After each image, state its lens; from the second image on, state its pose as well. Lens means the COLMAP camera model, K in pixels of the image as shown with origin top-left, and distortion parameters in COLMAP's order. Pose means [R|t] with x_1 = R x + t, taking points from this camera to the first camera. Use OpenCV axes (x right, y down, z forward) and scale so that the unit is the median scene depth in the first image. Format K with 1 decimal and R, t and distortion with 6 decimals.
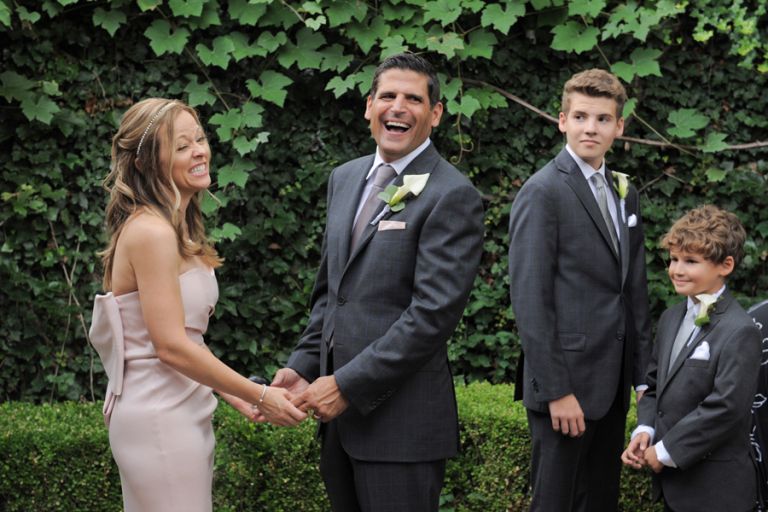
lens RADIAL K [[1555.3, 0, 384.0], [0, 1555.3, 256.0], [0, 0, 1]] dist [0.128261, -0.313765]
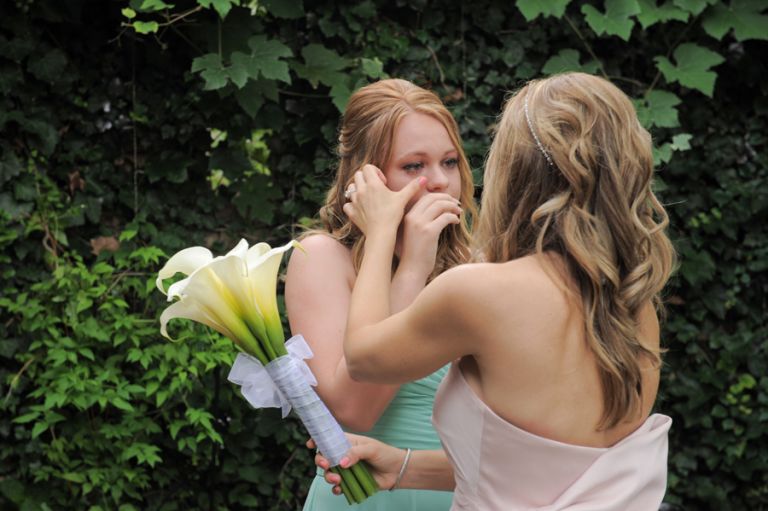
lens RADIAL K [[1555.3, 0, 384.0], [0, 1555.3, 255.5], [0, 0, 1]] dist [0.128261, -0.313765]
pose [[0.986795, 0.024865, -0.160056, -0.090595], [-0.026051, 0.999647, -0.005312, -0.019752], [0.159868, 0.009411, 0.987094, 0.304627]]
